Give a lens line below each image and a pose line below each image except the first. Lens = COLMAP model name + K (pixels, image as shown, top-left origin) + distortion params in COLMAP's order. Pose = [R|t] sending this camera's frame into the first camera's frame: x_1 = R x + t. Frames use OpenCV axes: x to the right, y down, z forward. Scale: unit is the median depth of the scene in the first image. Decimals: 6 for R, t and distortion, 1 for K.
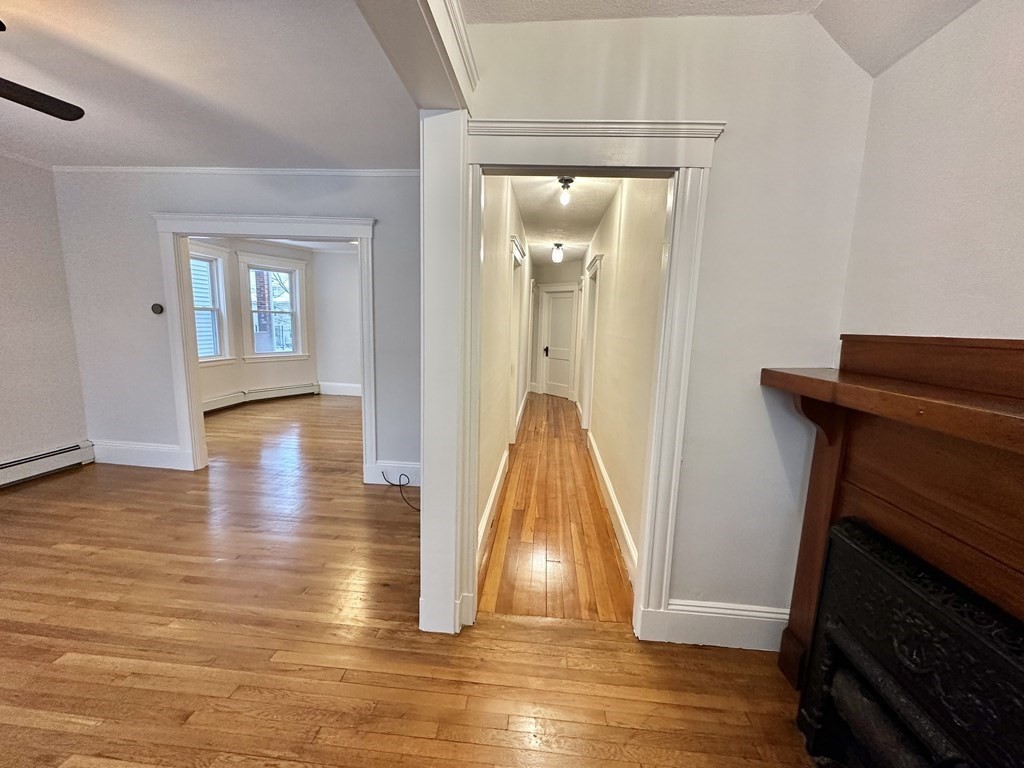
lens RADIAL K [[407.9, 0, 513.5], [0, 407.9, 382.1], [0, 0, 1]] dist [-0.002768, -0.000016]
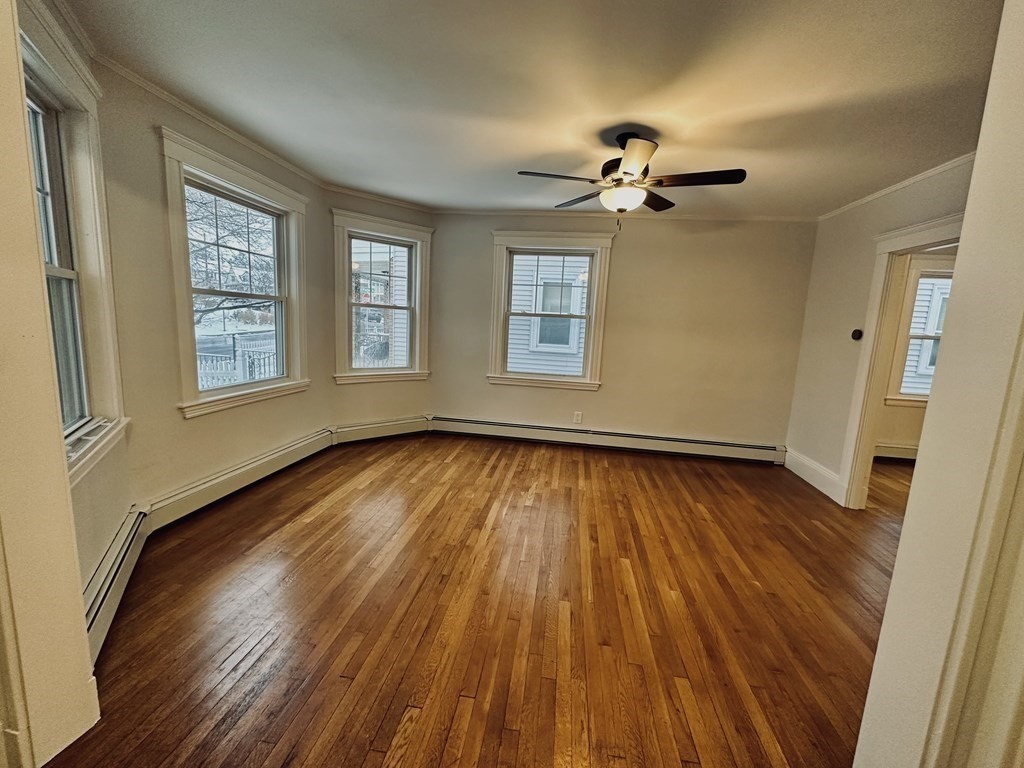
lens RADIAL K [[407.9, 0, 515.3], [0, 407.9, 385.0], [0, 0, 1]] dist [-0.002768, -0.000016]
pose [[-0.047448, 0.113748, -0.992376, 0.243918], [-0.195030, 0.973319, 0.120889, -0.034431], [0.979649, 0.199279, -0.023998, 0.398313]]
